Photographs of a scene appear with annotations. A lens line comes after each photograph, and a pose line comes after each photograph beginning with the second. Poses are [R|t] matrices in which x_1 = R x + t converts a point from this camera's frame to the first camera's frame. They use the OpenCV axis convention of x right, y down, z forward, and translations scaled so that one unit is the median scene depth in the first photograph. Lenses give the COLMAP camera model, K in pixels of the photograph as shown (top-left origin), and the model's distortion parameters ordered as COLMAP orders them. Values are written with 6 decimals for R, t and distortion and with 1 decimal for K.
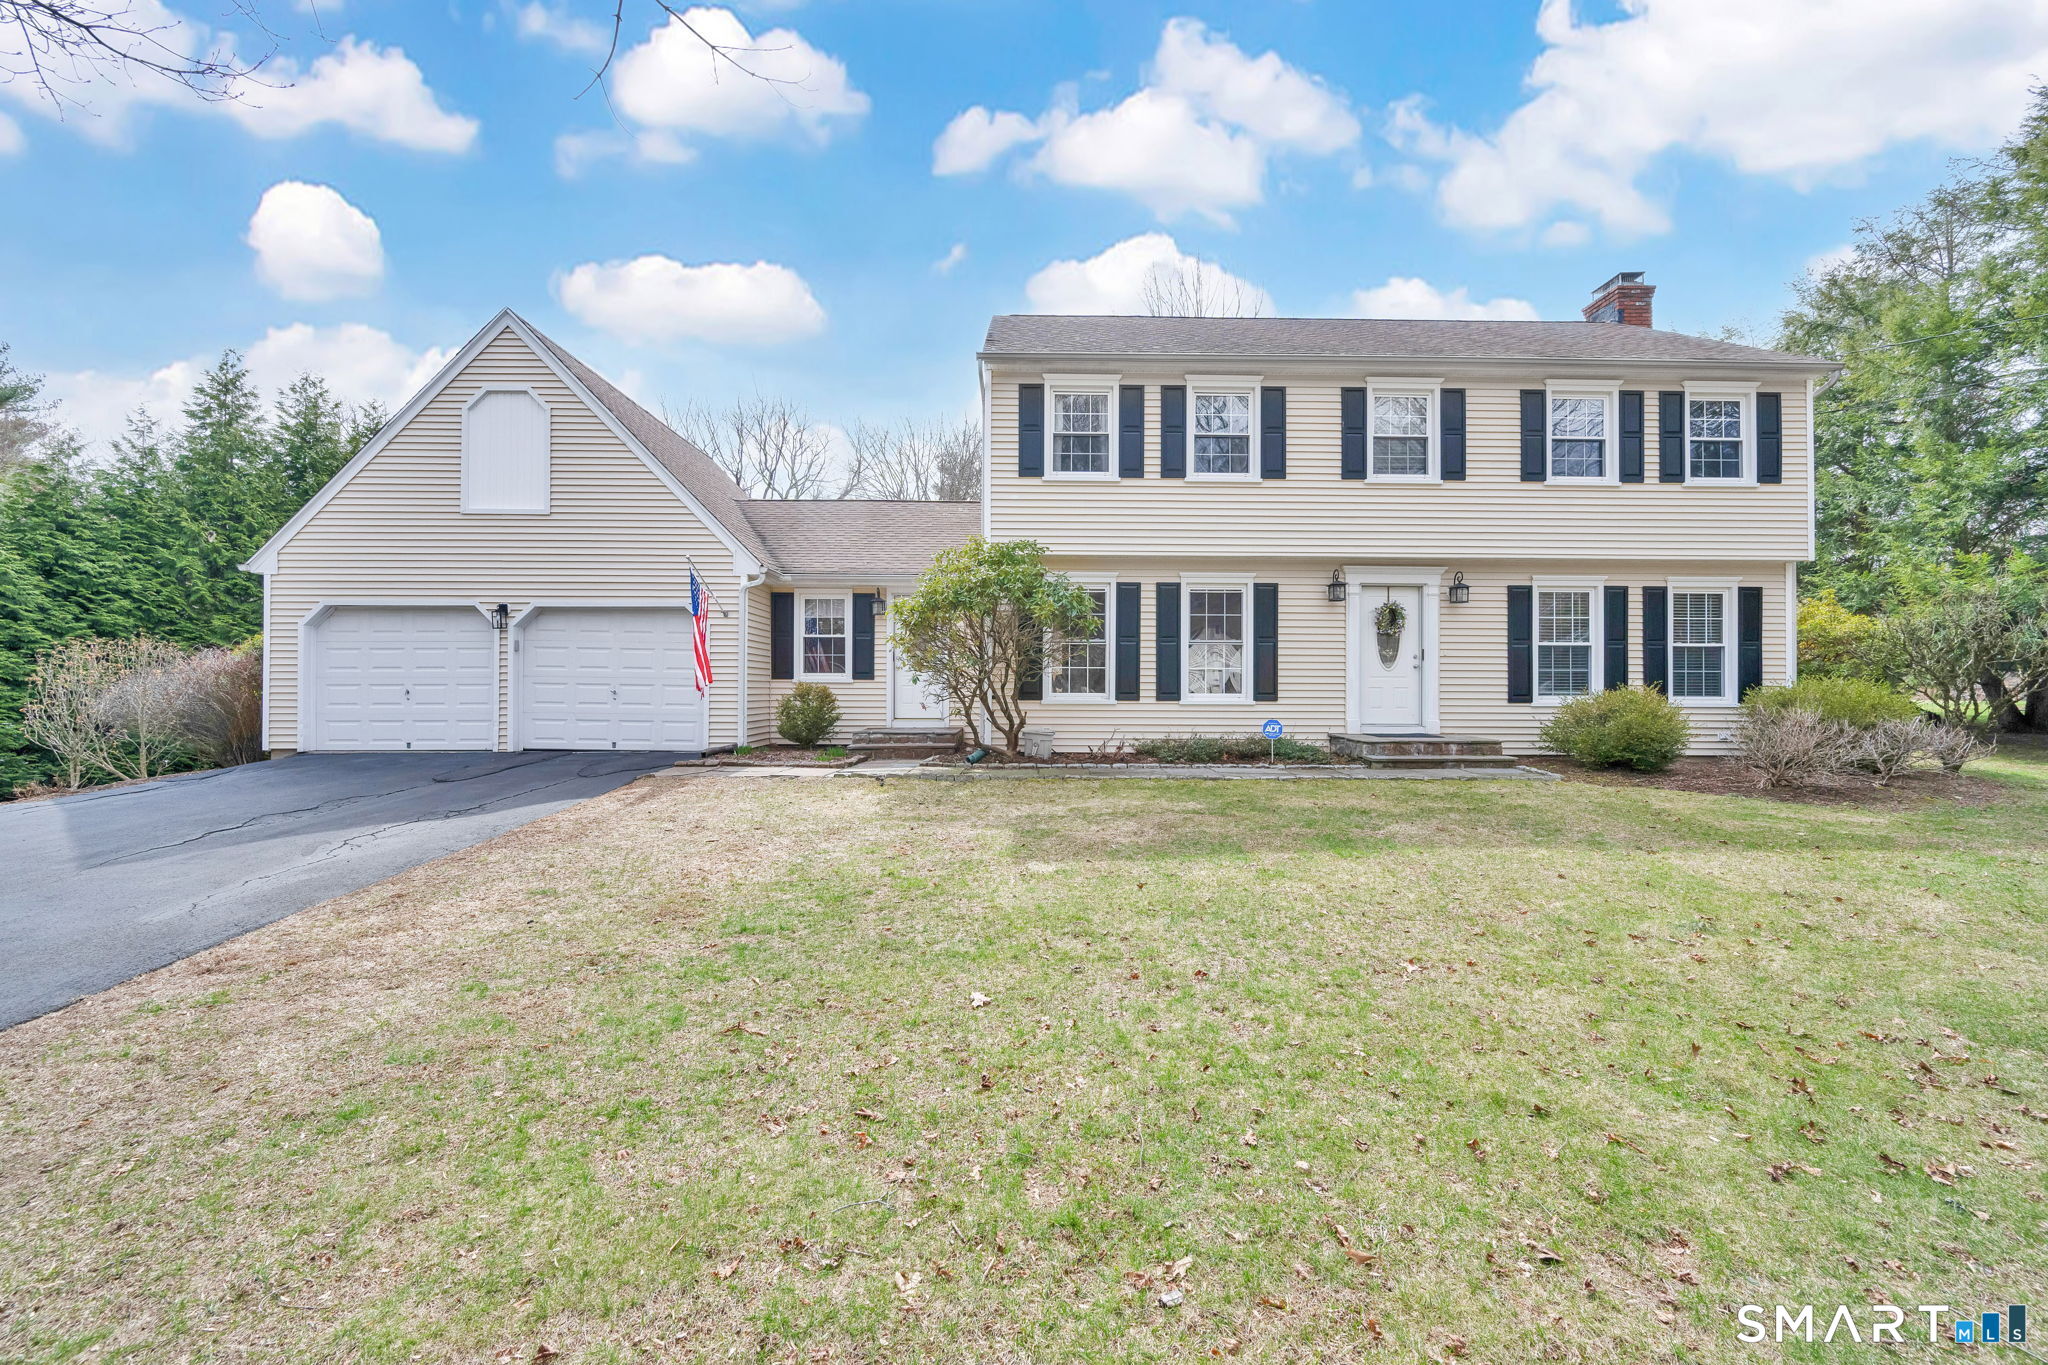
lens RADIAL K [[805.1, 0, 1031.6], [0, 805.1, 690.1], [0, 0, 1]] dist [0.000877, 0.000187]
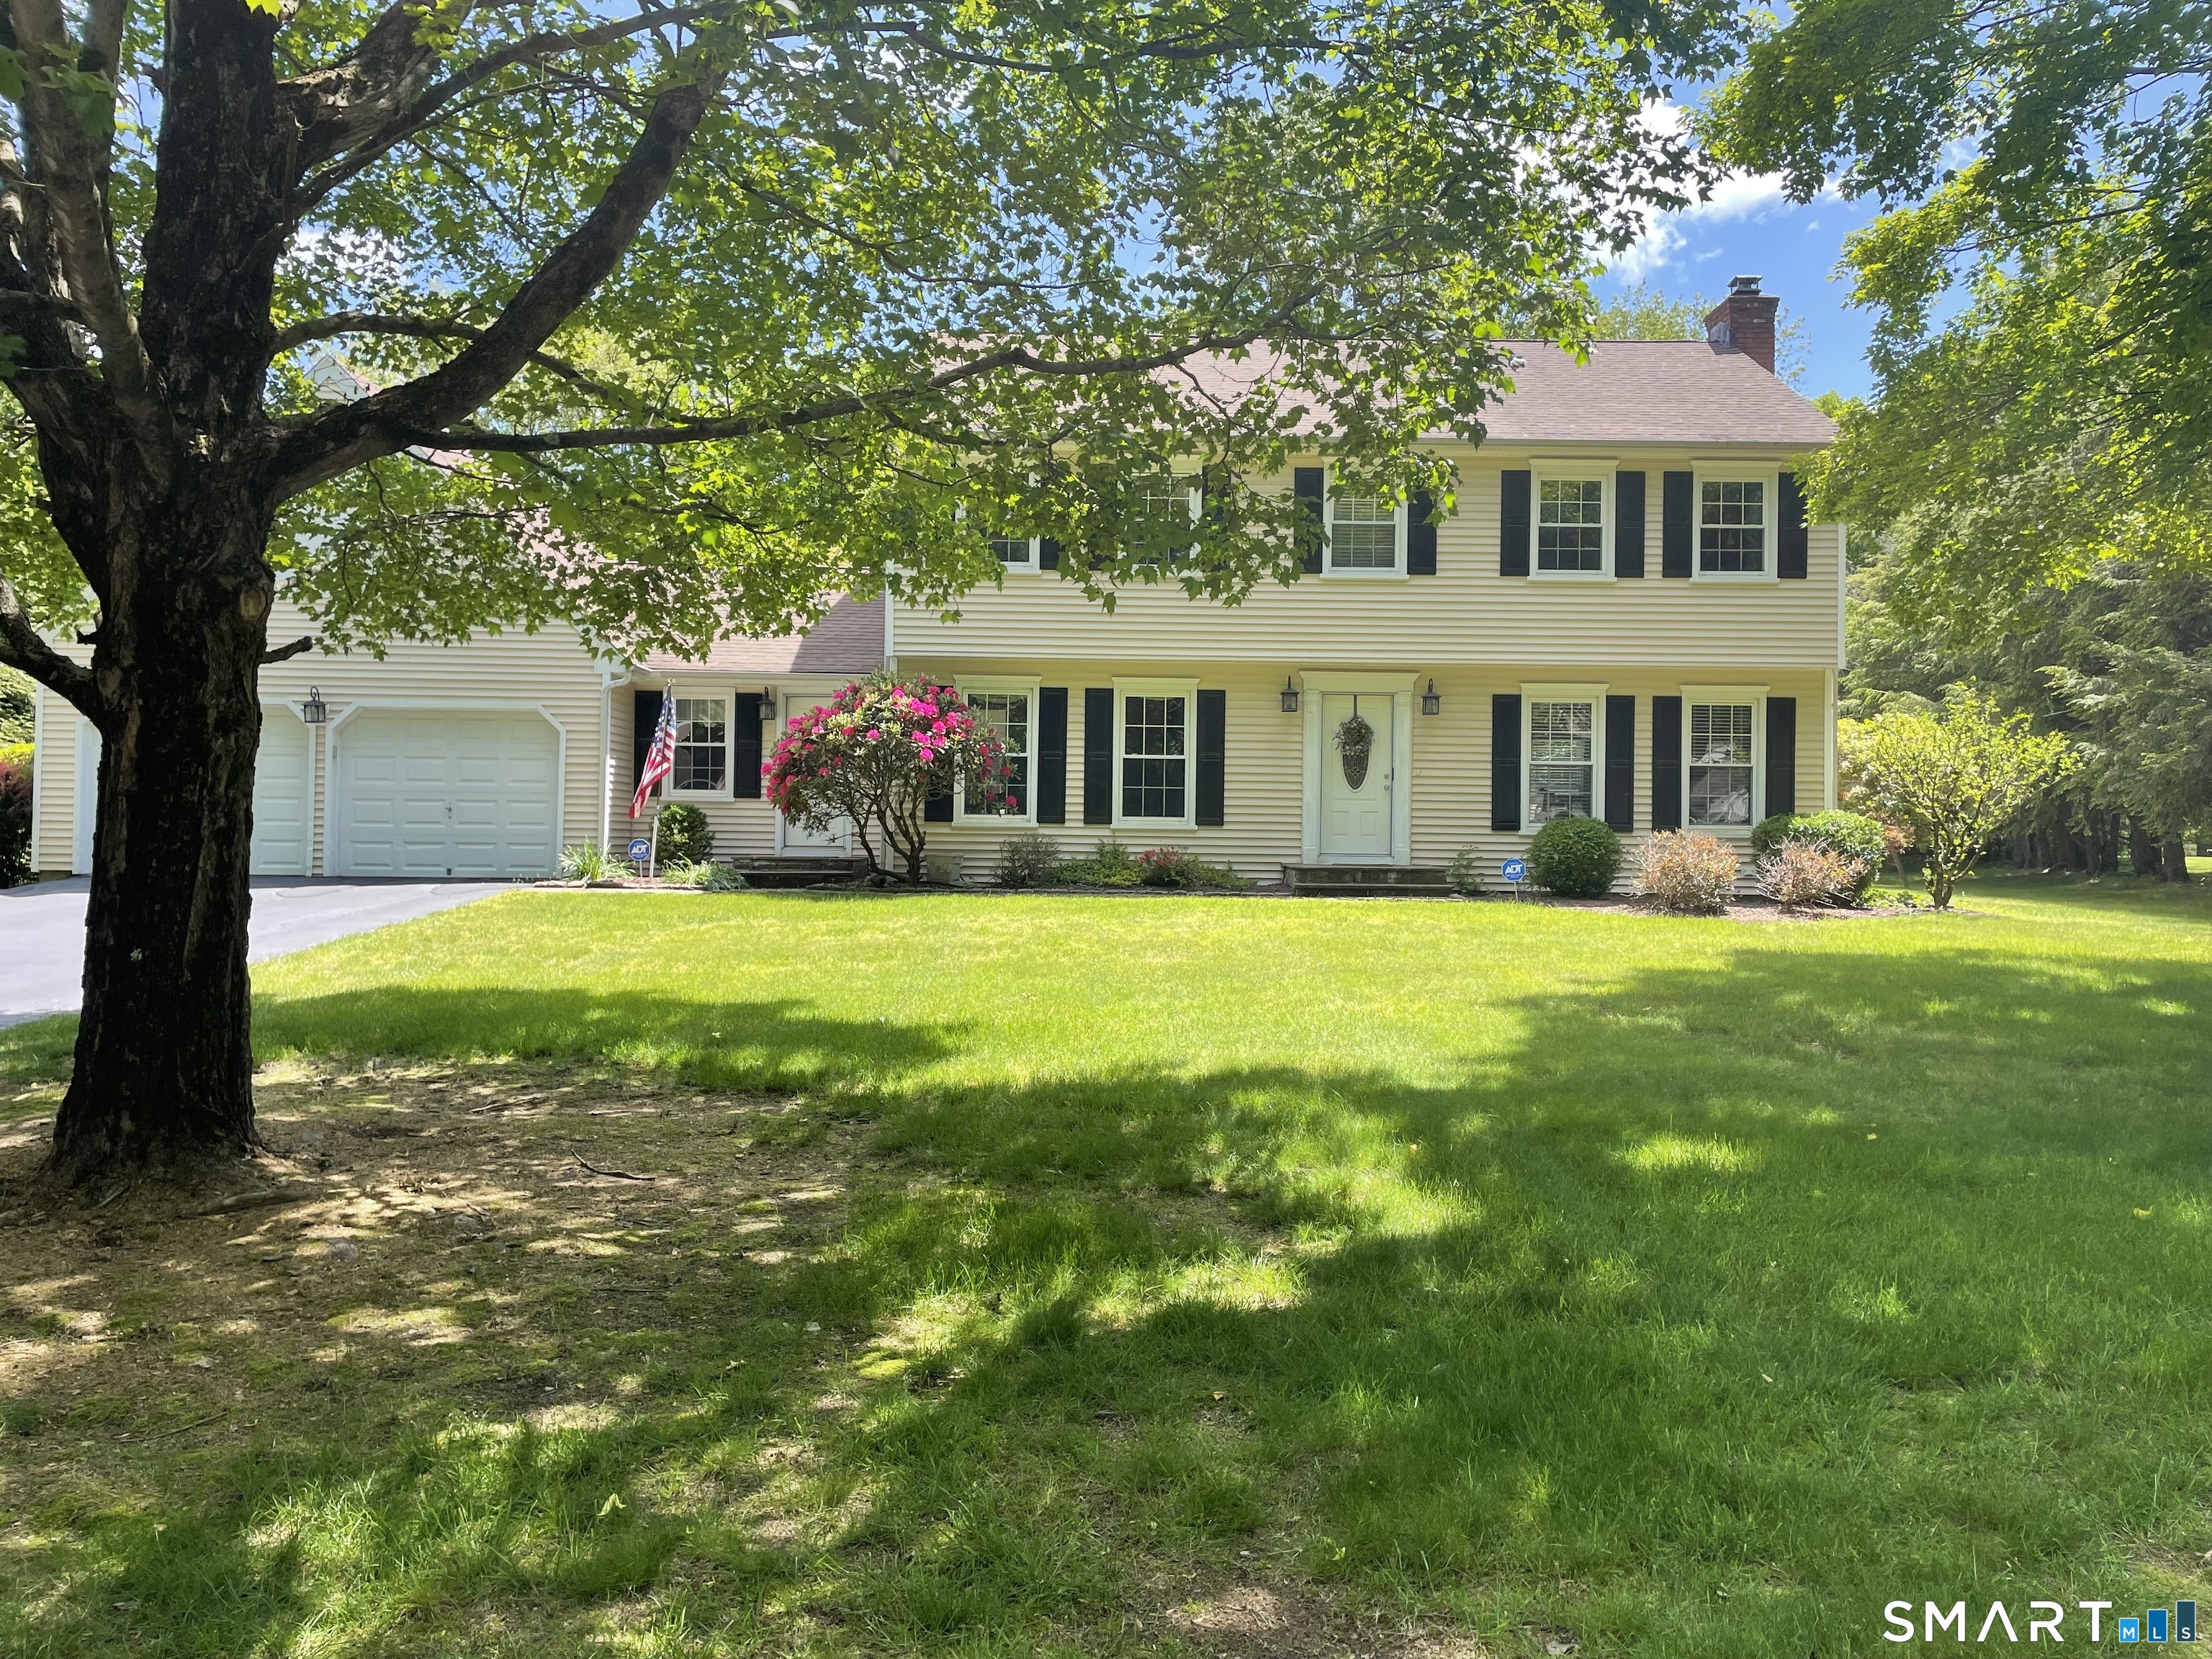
lens RADIAL K [[1644.7, 0, 1090.4], [0, 1644.7, 838.9], [0, 0, 1]] dist [0.070506, -0.001713]
pose [[0.999956, 0.009386, -0.000766, 0.164062], [-0.009388, 0.999950, -0.003359, 0.035534], [0.000734, 0.003366, 0.999994, -0.784536]]
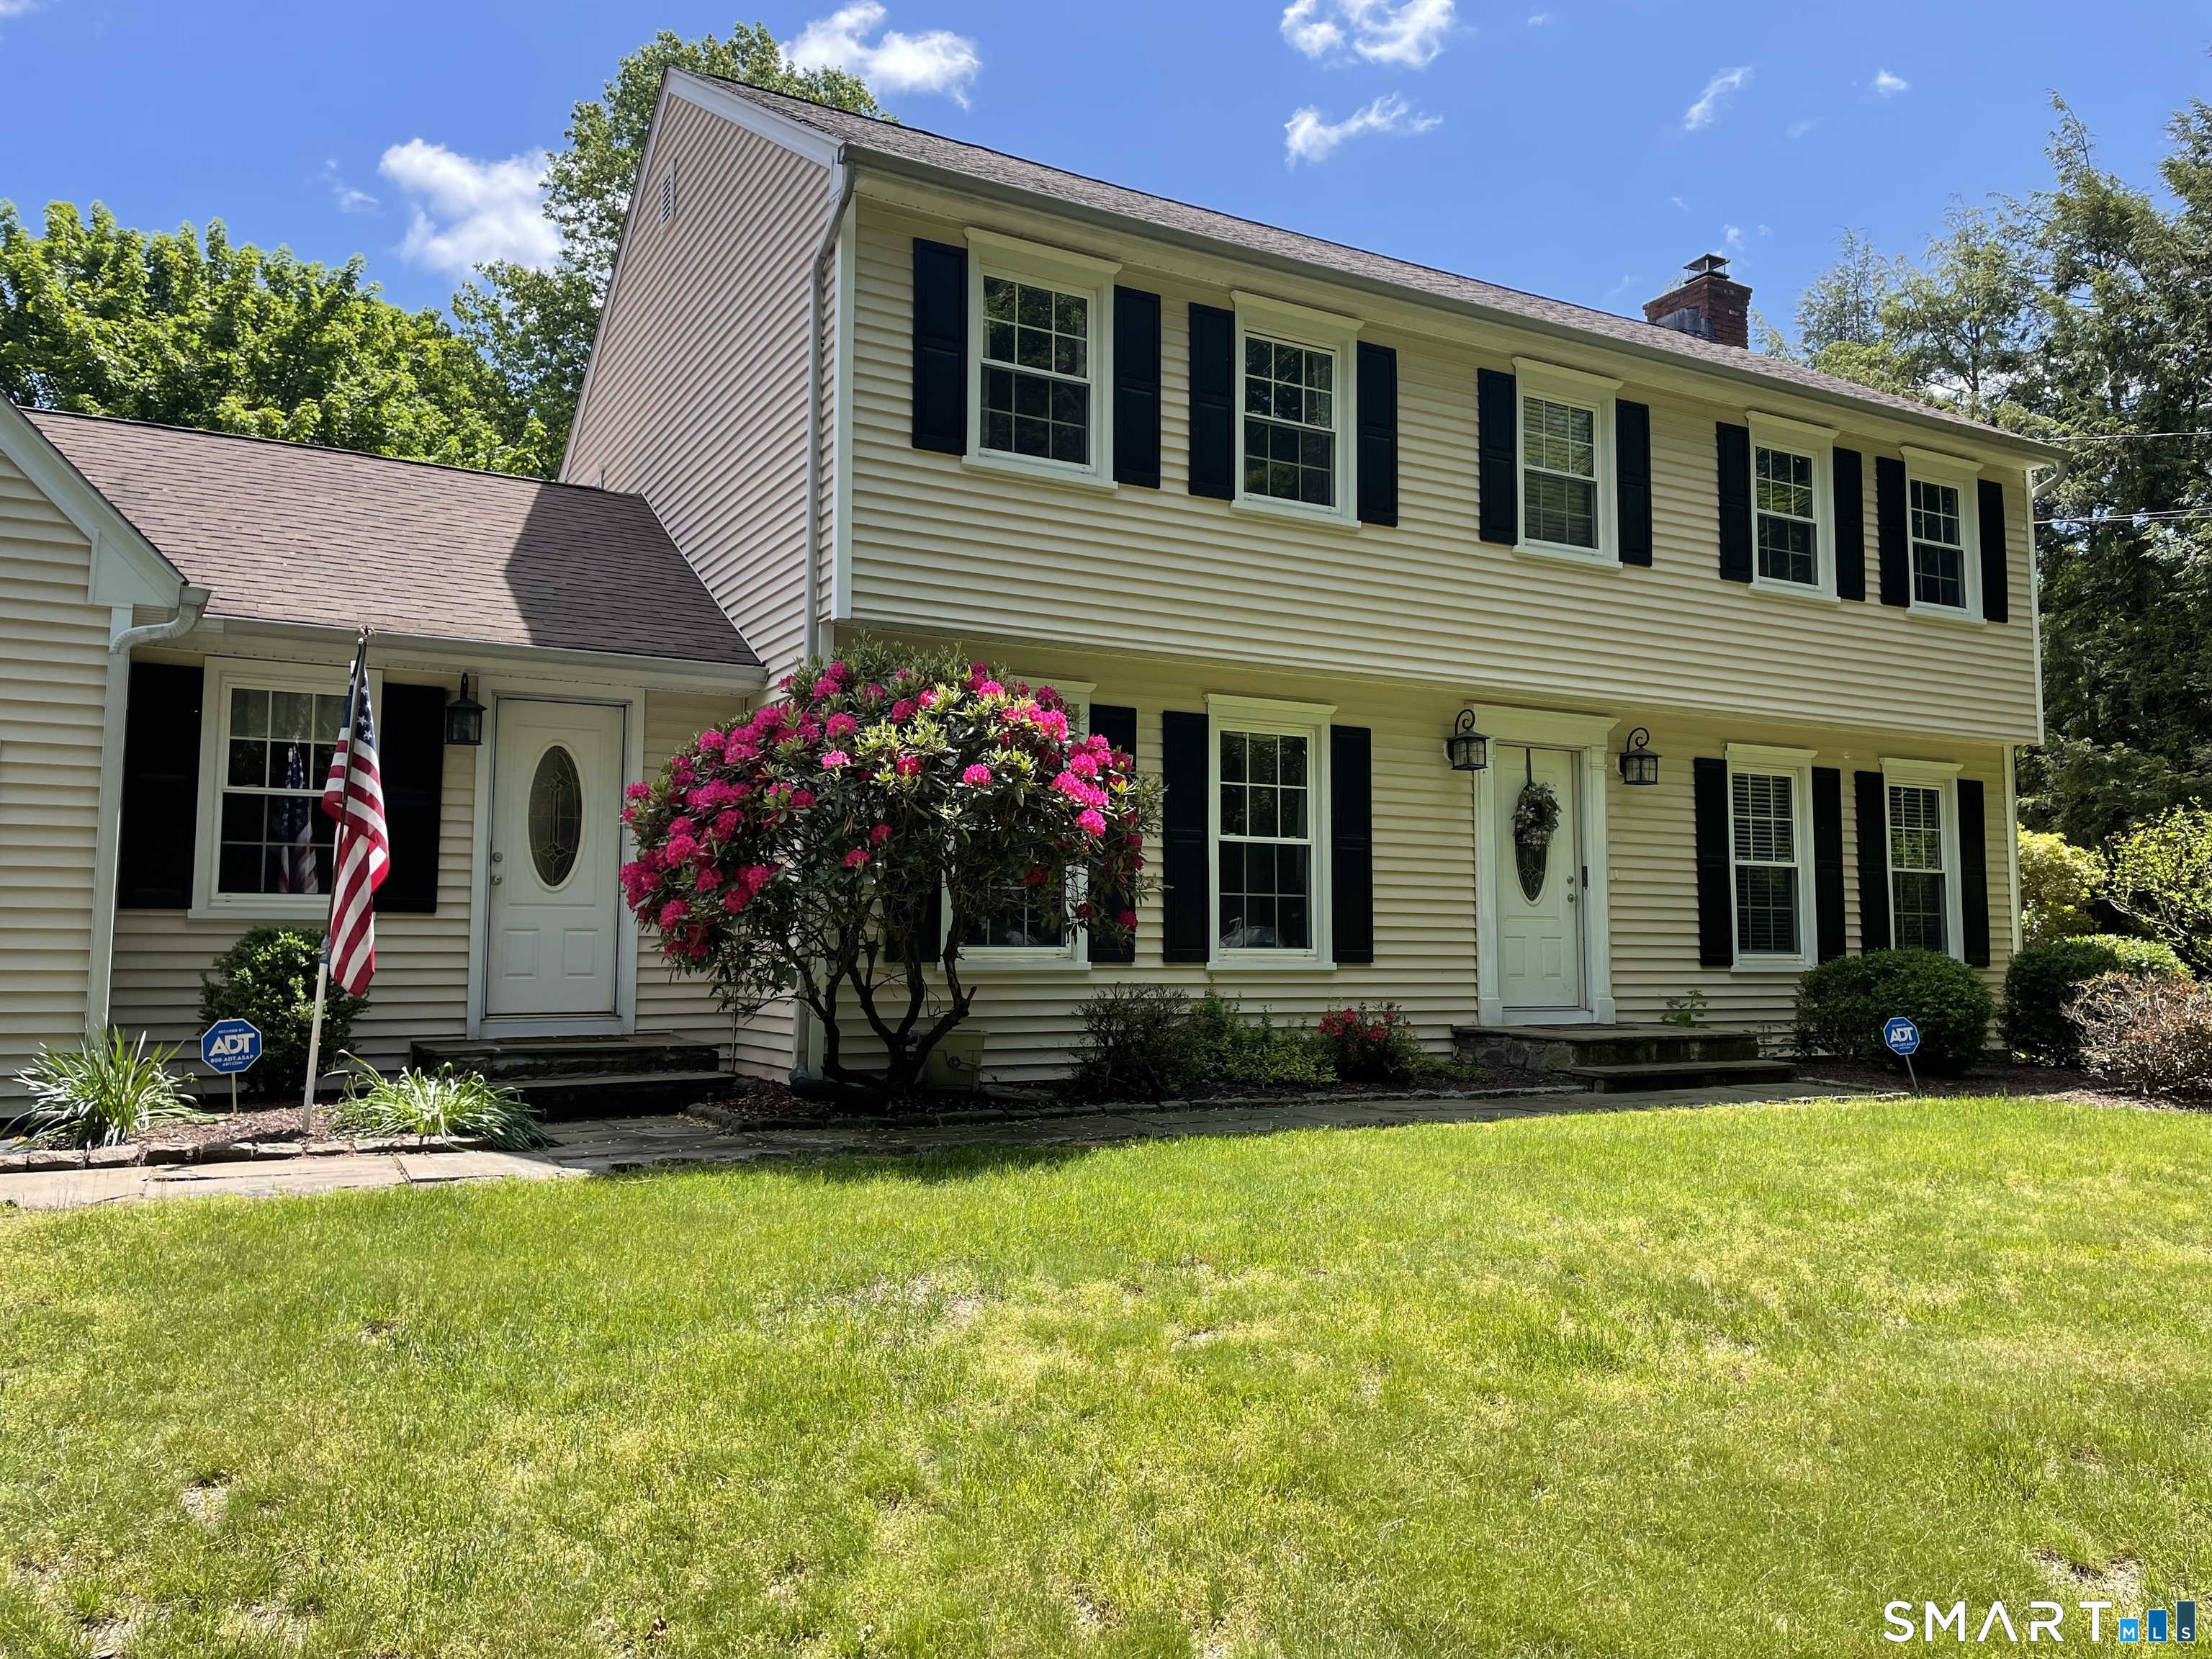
lens RADIAL K [[1644.7, 0, 1119.8], [0, 1644.7, 807.4], [0, 0, 1]] dist [0.070506, -0.001713]
pose [[0.876173, 0.039690, 0.480359, -0.328817], [-0.002598, 0.996978, -0.077637, -0.002633], [-0.481989, 0.066775, 0.873629, 0.175646]]
